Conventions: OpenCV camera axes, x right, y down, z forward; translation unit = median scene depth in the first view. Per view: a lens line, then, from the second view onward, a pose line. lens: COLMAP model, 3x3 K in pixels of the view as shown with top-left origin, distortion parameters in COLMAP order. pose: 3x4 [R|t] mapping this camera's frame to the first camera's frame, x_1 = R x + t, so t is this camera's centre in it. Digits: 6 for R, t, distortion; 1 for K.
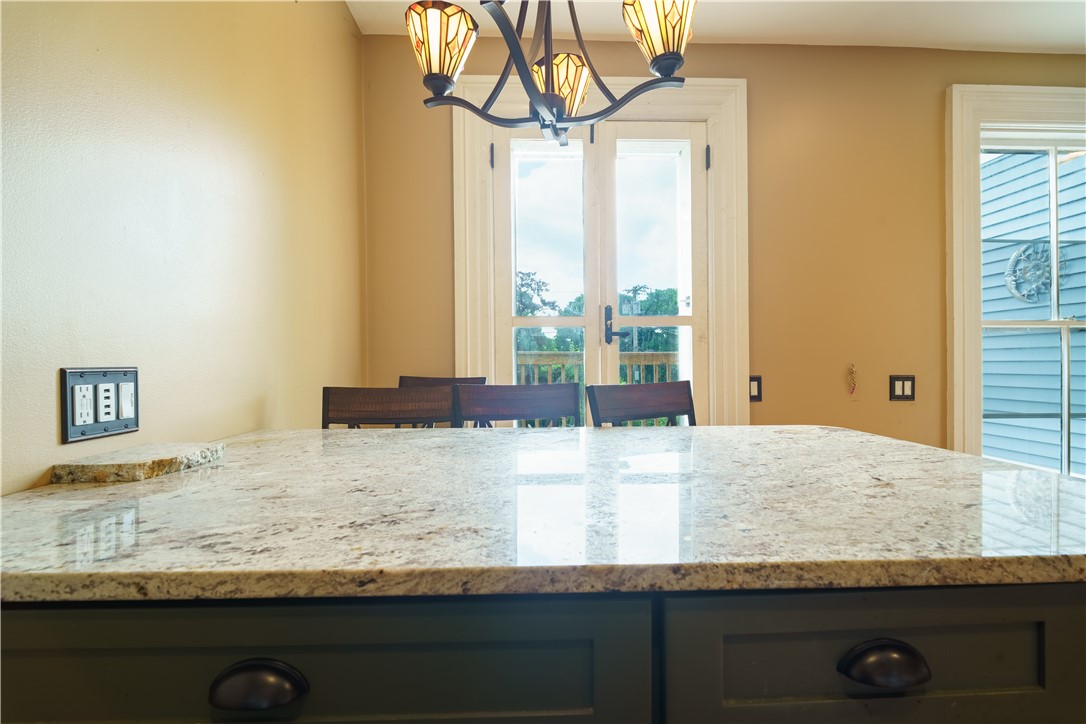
lens RADIAL K [[506.2, 0, 539.0], [0, 506.2, 361.5], [0, 0, 1]] dist [-0.001241, -0.002135]
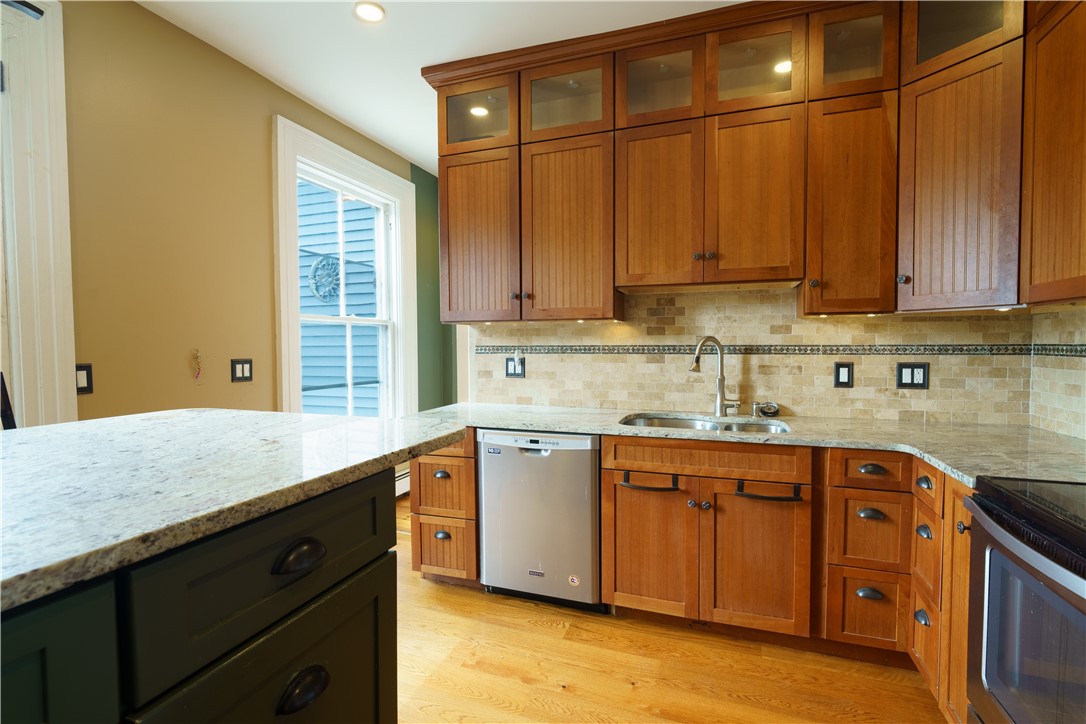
lens RADIAL K [[506.2, 0, 544.4], [0, 506.2, 357.4], [0, 0, 1]] dist [-0.001241, -0.002135]
pose [[0.370032, -0.022236, 0.928753, -0.382913], [0.003217, 0.999738, 0.022653, 0.003610], [-0.929013, -0.005395, 0.370007, -0.174591]]
